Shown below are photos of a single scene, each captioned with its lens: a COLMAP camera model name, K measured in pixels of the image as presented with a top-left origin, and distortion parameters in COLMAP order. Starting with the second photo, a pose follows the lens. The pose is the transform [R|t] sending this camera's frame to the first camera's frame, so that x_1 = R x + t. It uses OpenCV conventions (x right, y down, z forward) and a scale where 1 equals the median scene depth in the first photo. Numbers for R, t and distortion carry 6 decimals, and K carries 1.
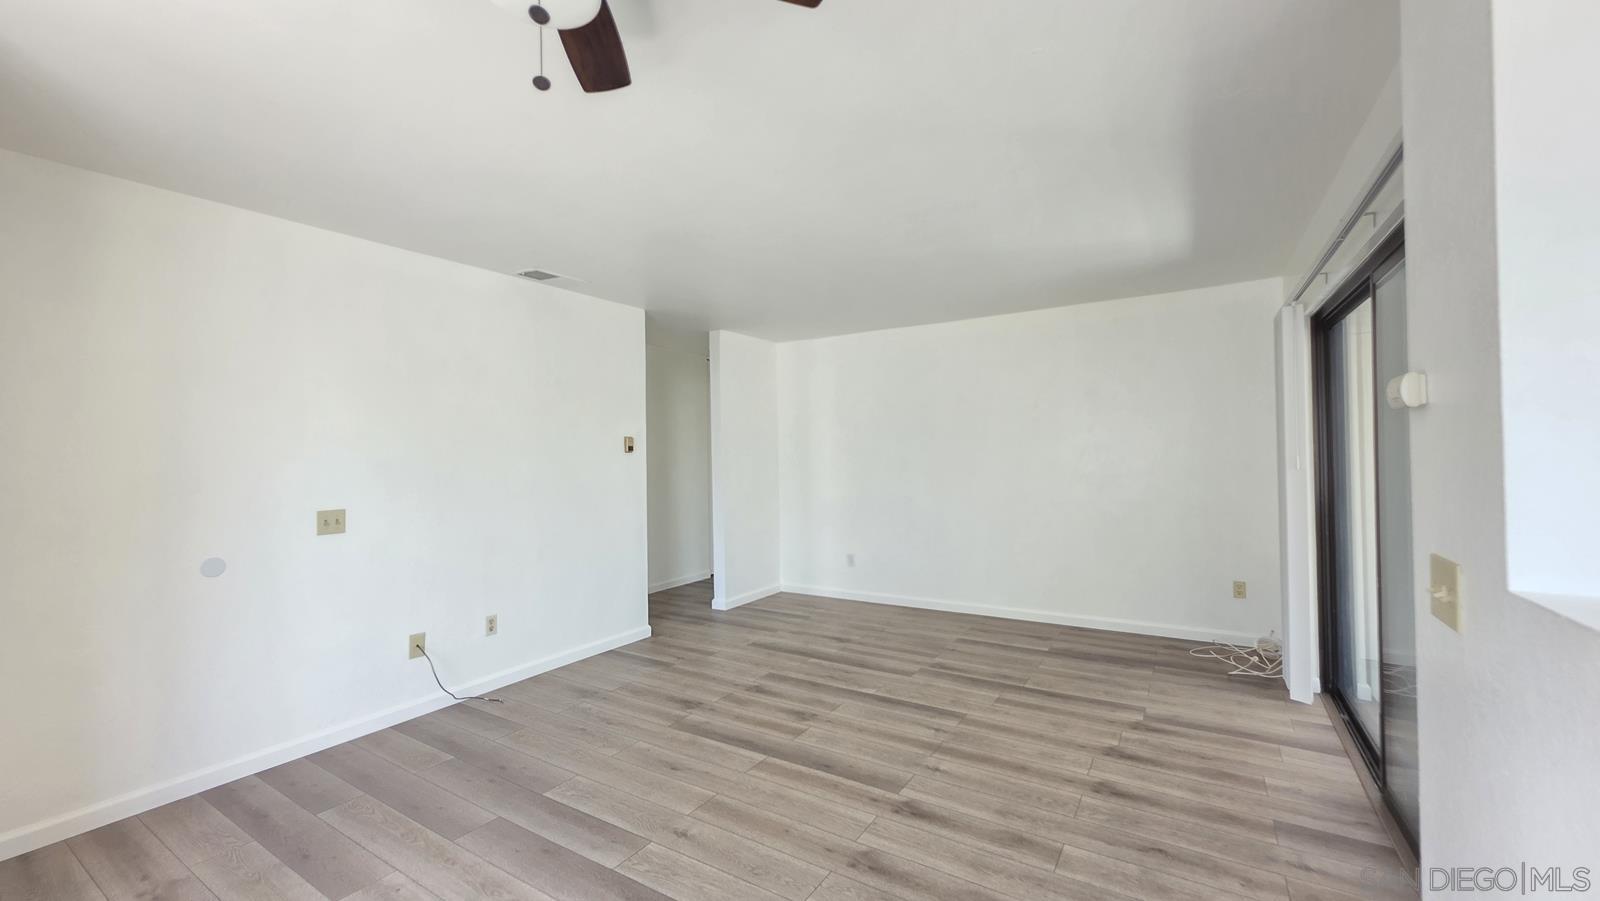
lens RADIAL K [[635.2, 0, 800.0], [0, 635.2, 450.5], [0, 0, 1]] dist [0.000731, 0.000088]
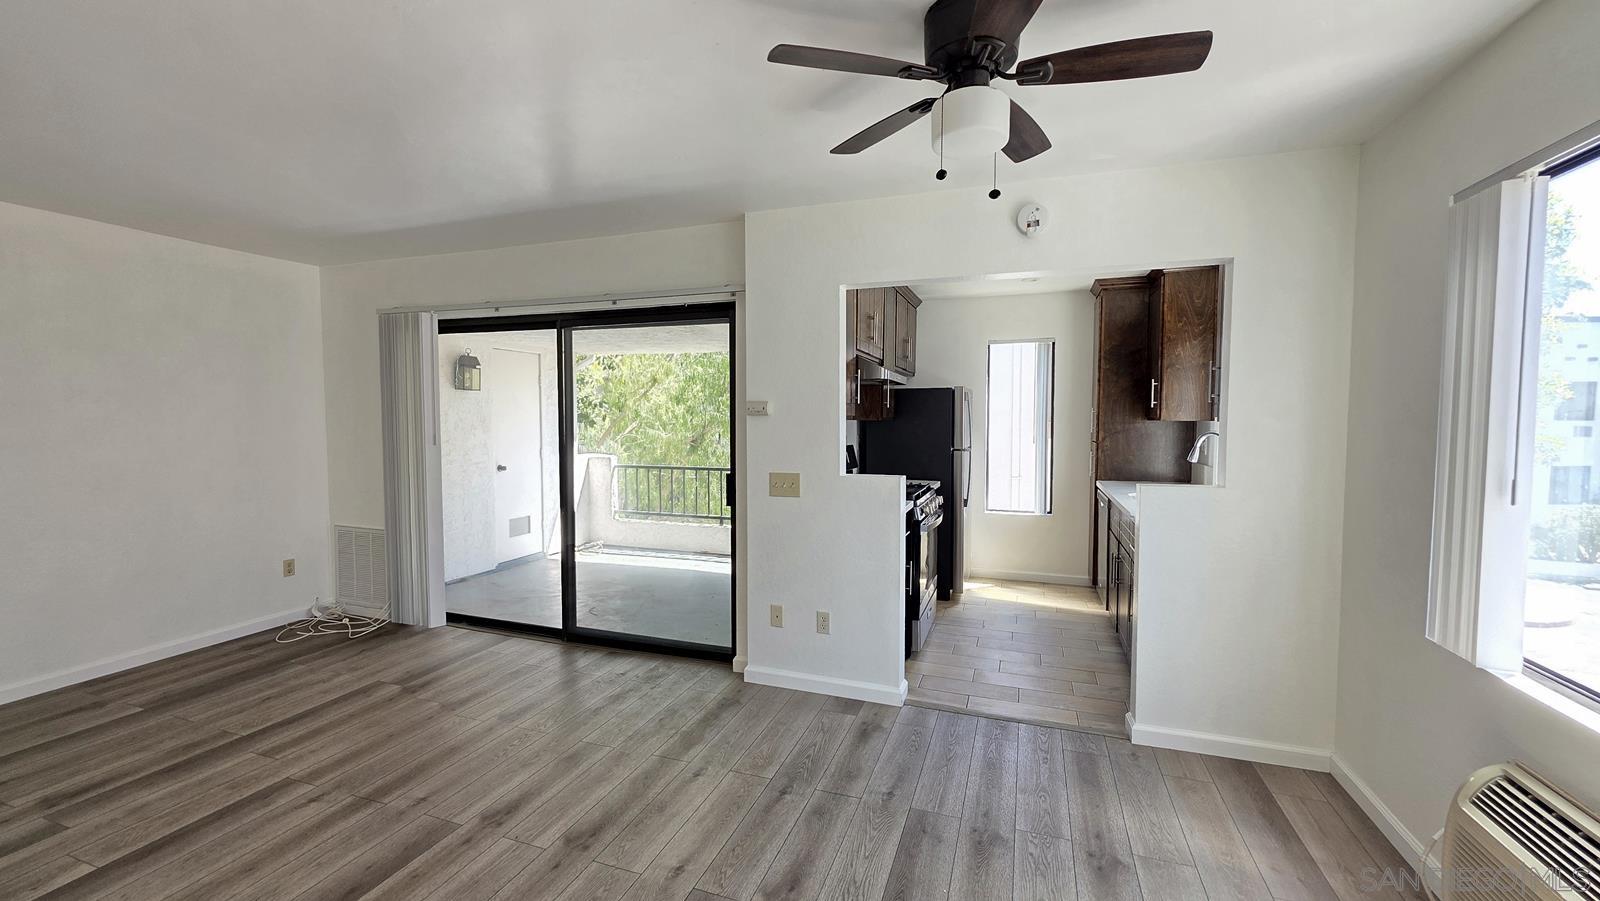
lens RADIAL K [[637.3, 0, 800.0], [0, 637.3, 450.5], [0, 0, 1]] dist [0.001921, -0.000144]
pose [[-0.217792, -0.035840, 0.975337, -0.590031], [-0.004176, 0.999351, 0.035790, -0.007888], [-0.975986, 0.003721, -0.217800, 0.548576]]
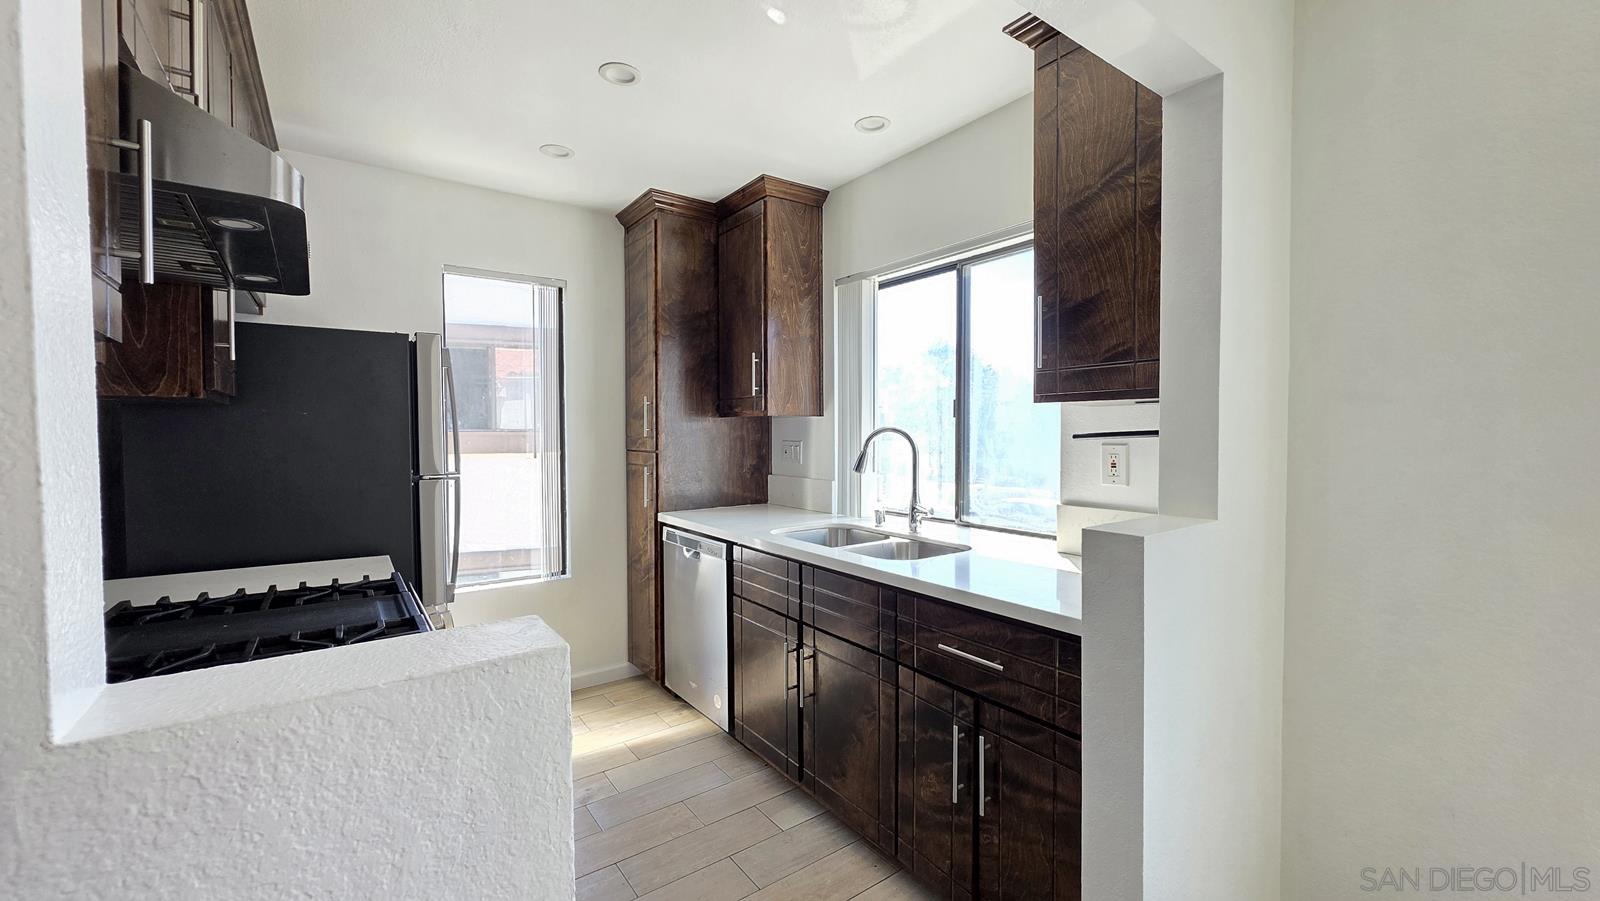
lens RADIAL K [[637.3, 0, 800.0], [0, 637.3, 450.5], [0, 0, 1]] dist [0.001921, -0.000144]
pose [[-0.928776, 0.008673, 0.370540, 0.150374], [0.015273, 0.999773, 0.014883, 0.010381], [-0.370327, 0.019482, -0.928697, 0.341942]]
